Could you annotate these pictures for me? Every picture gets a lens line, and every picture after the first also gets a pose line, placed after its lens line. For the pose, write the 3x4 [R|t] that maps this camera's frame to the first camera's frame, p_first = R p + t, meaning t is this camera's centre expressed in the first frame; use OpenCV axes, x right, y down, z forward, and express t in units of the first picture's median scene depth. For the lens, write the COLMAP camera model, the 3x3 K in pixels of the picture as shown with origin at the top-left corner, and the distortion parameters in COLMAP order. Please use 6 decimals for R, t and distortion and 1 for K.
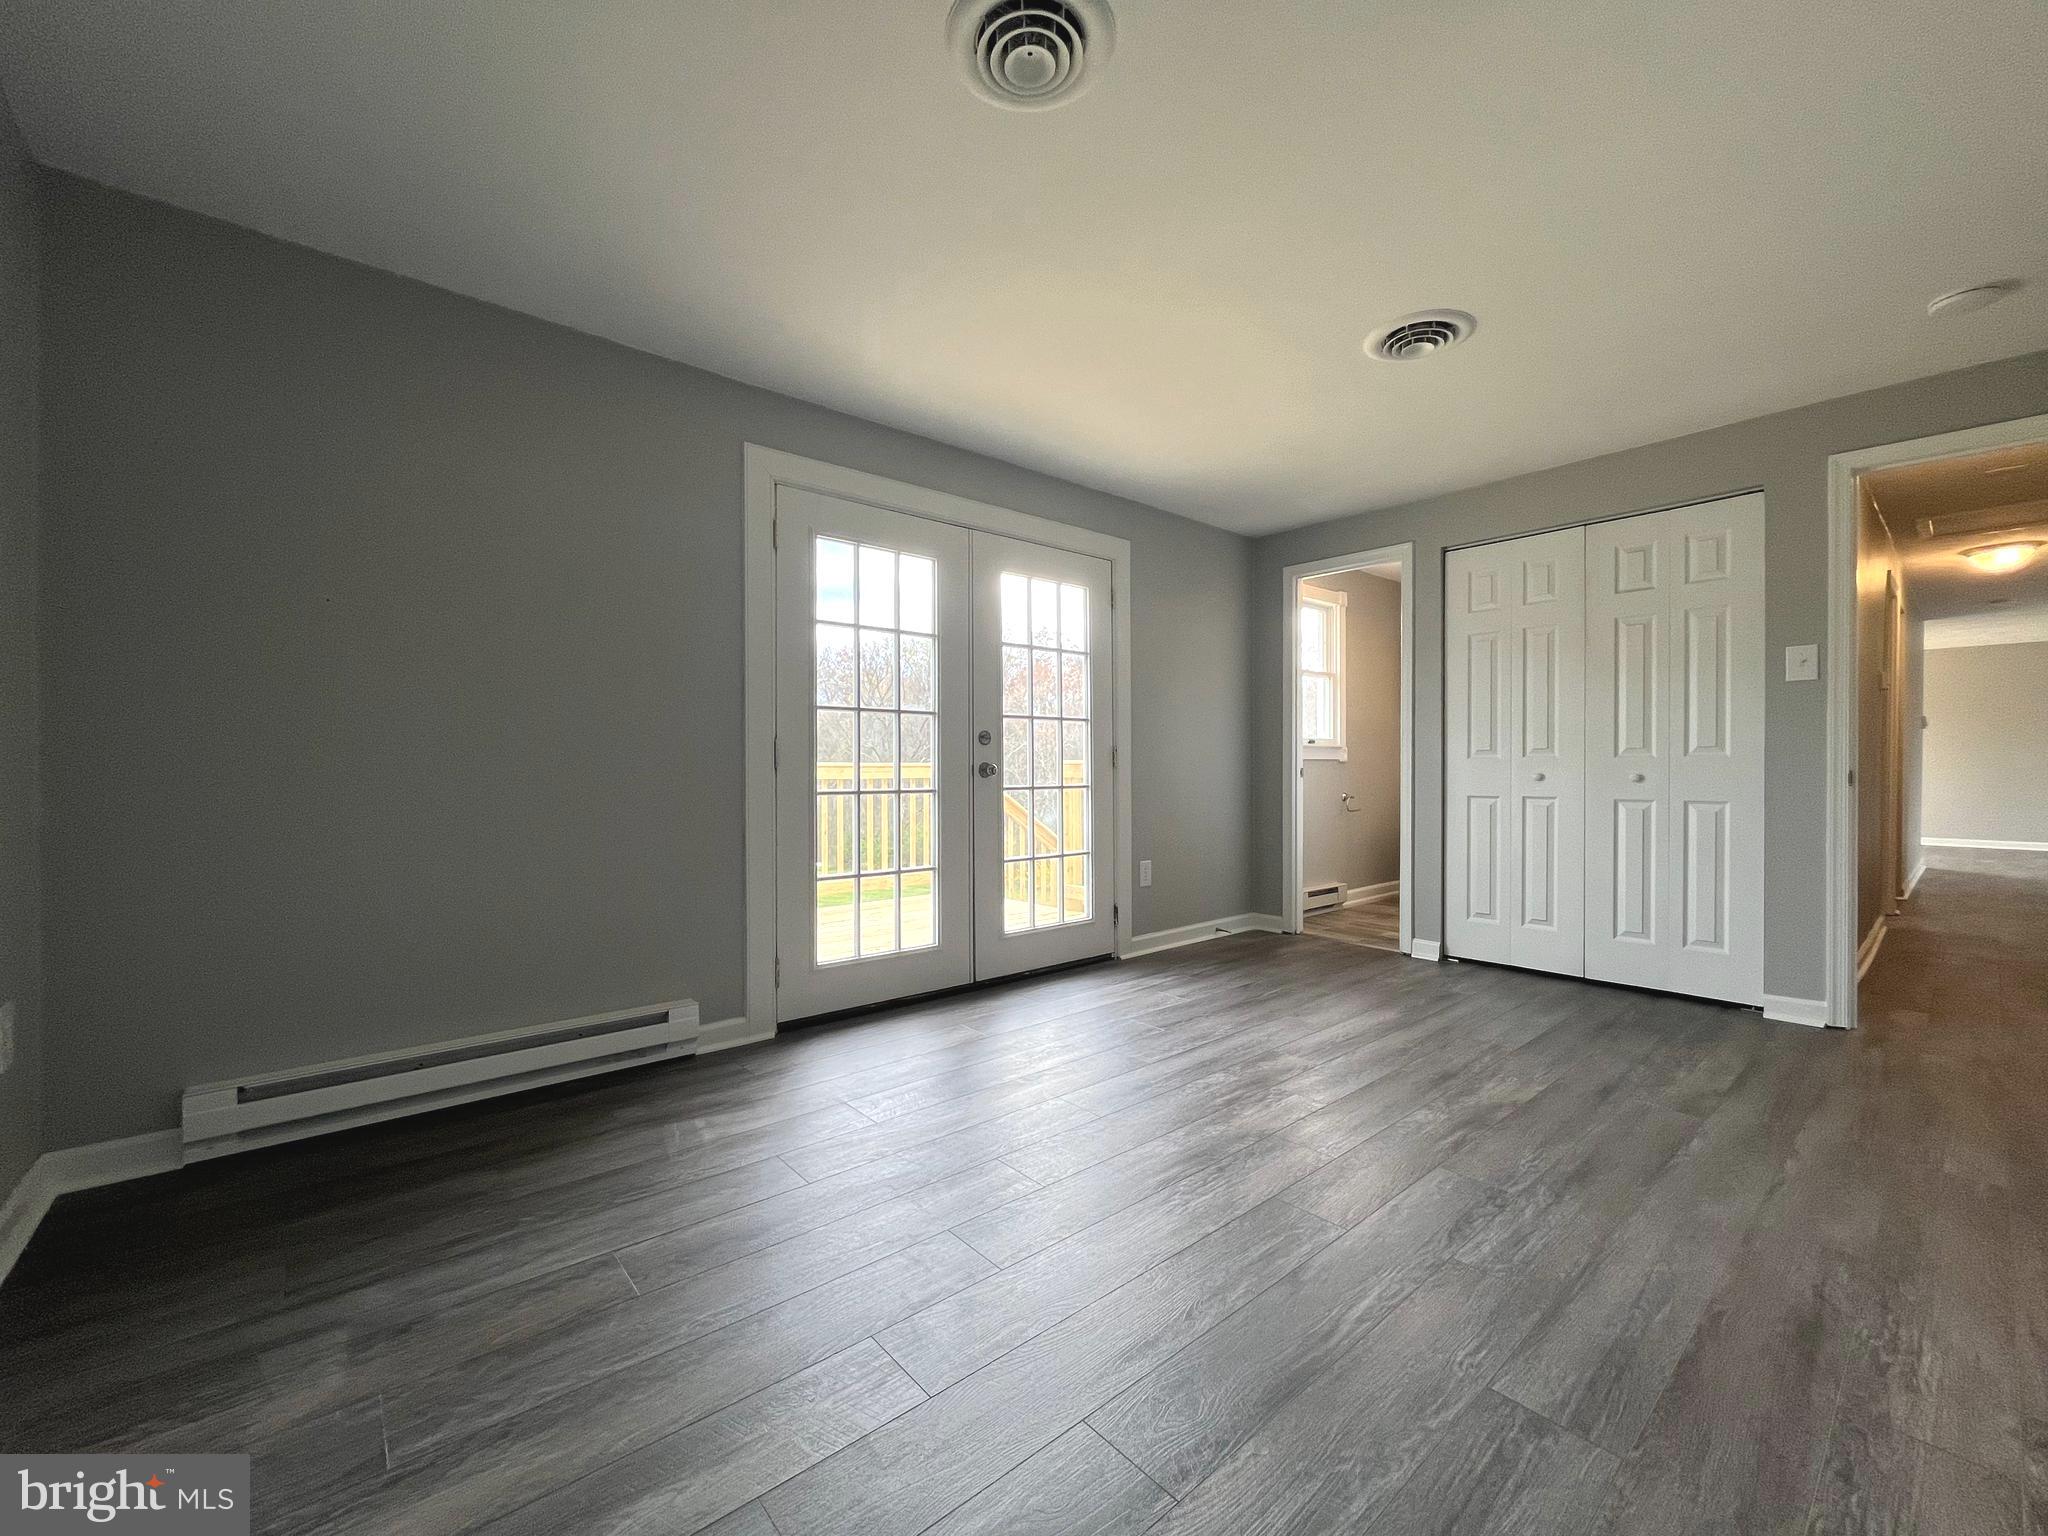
lens RADIAL K [[828.1, 0, 1016.9], [0, 828.1, 773.0], [0, 0, 1]] dist [-0.001951, -0.000187]
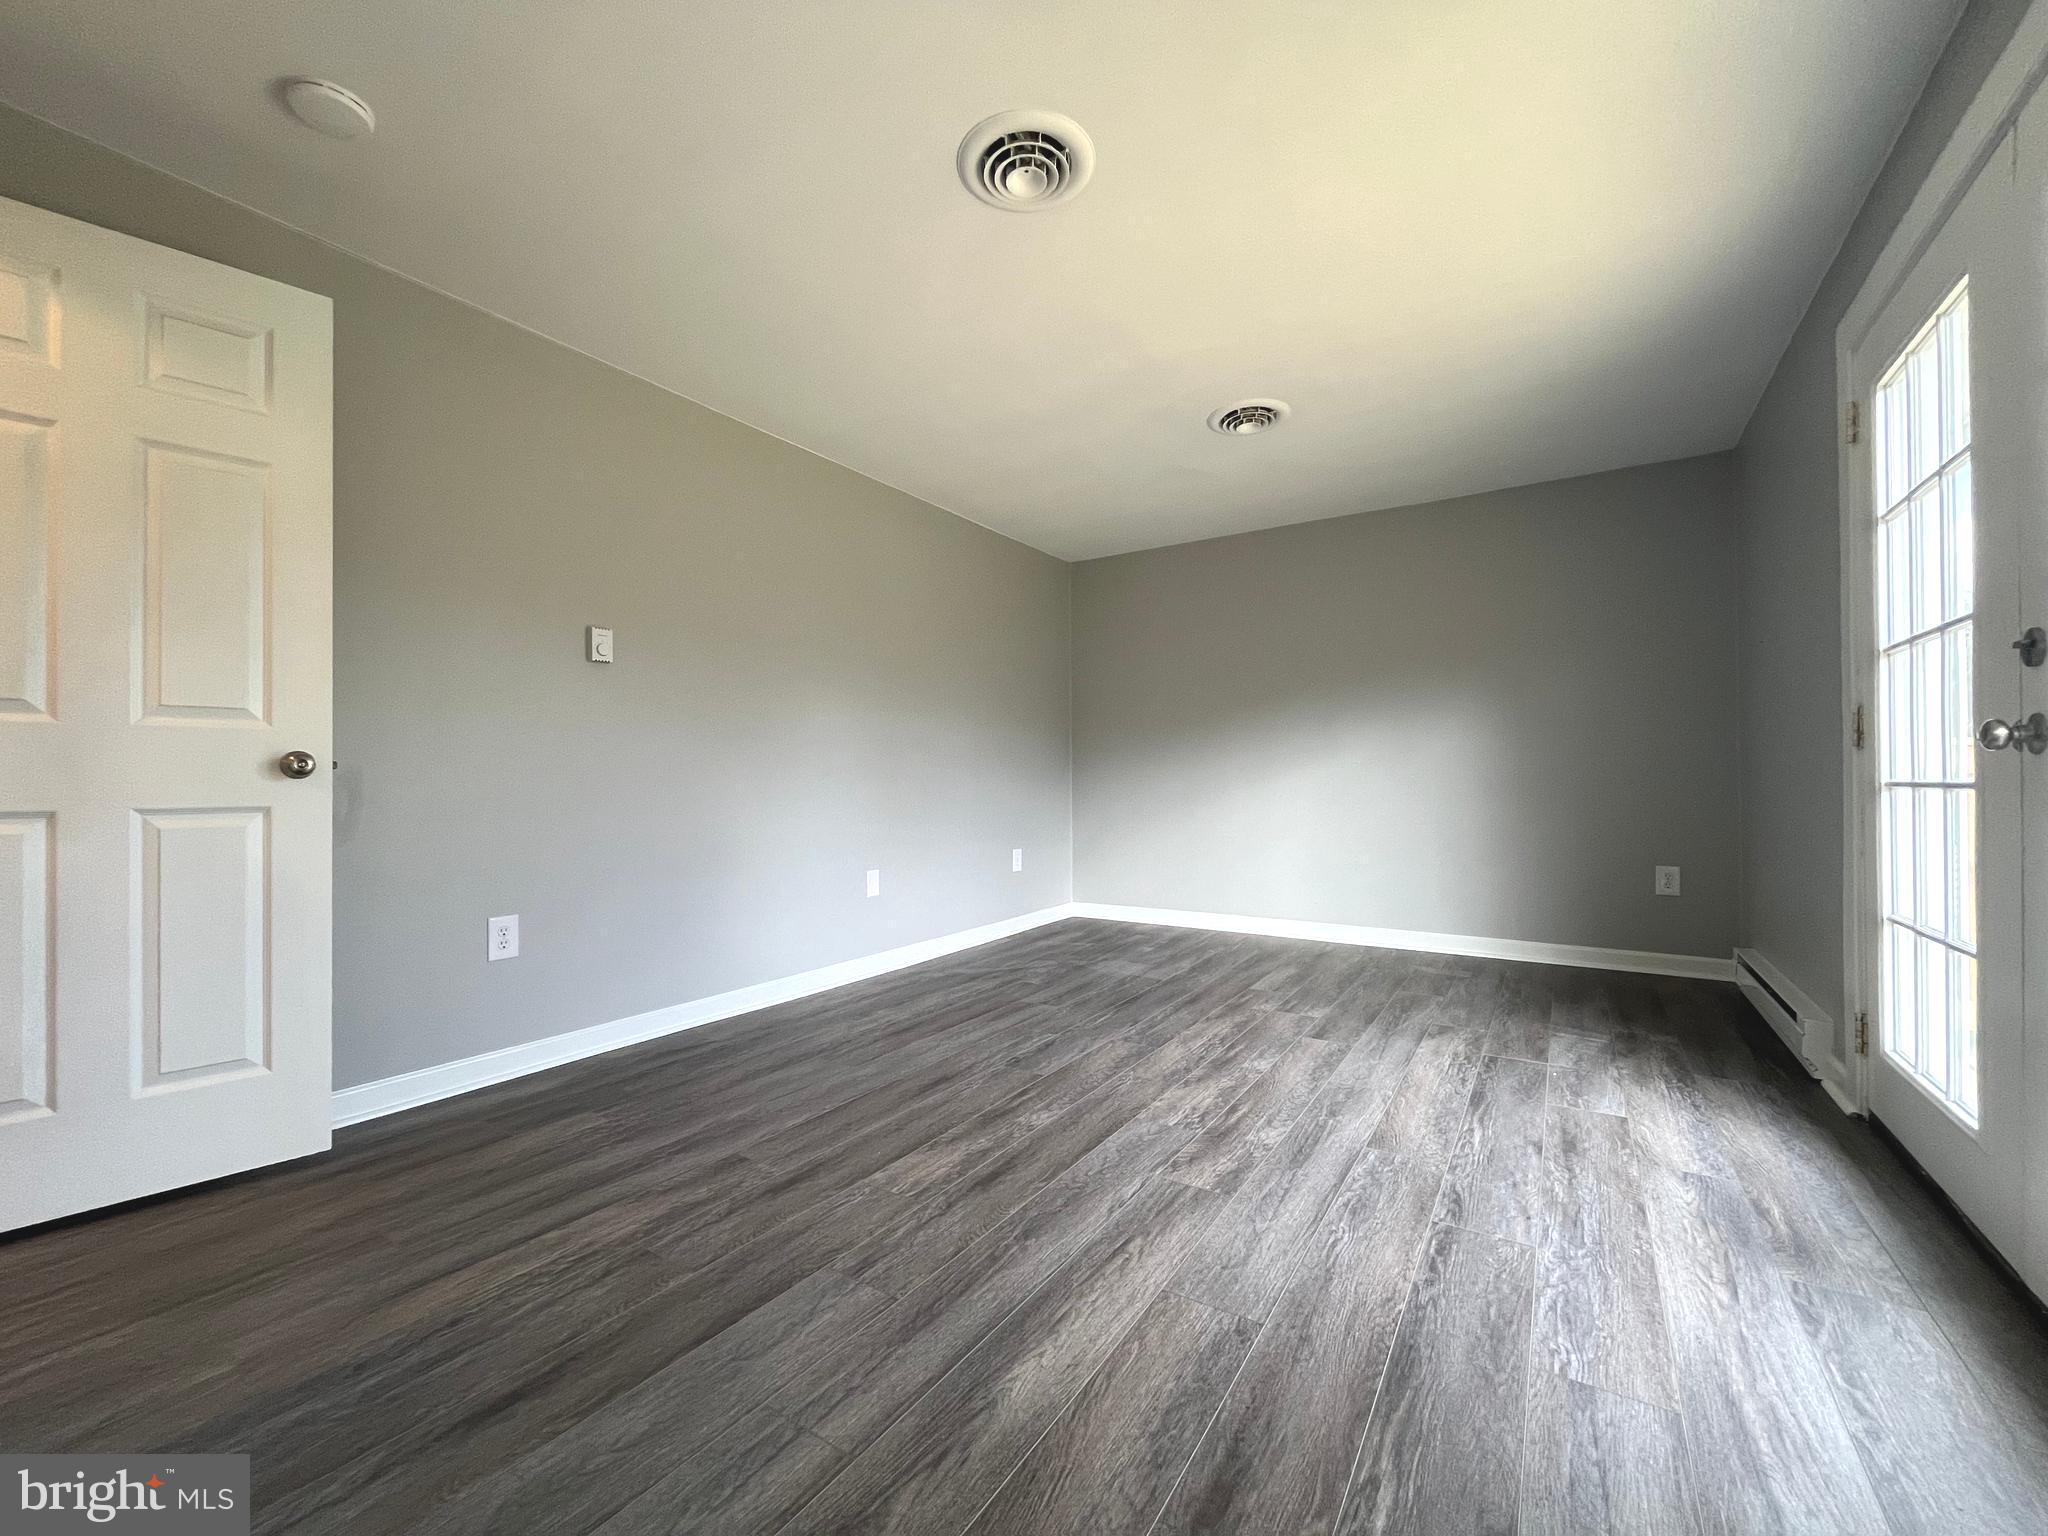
lens RADIAL K [[828.1, 0, 1016.9], [0, 828.1, 773.0], [0, 0, 1]] dist [-0.001951, -0.000187]
pose [[-0.960428, 0.002217, -0.278518, 0.726336], [0.003562, 0.999984, -0.004323, 0.021699], [0.278504, -0.005144, -0.960421, 1.772672]]
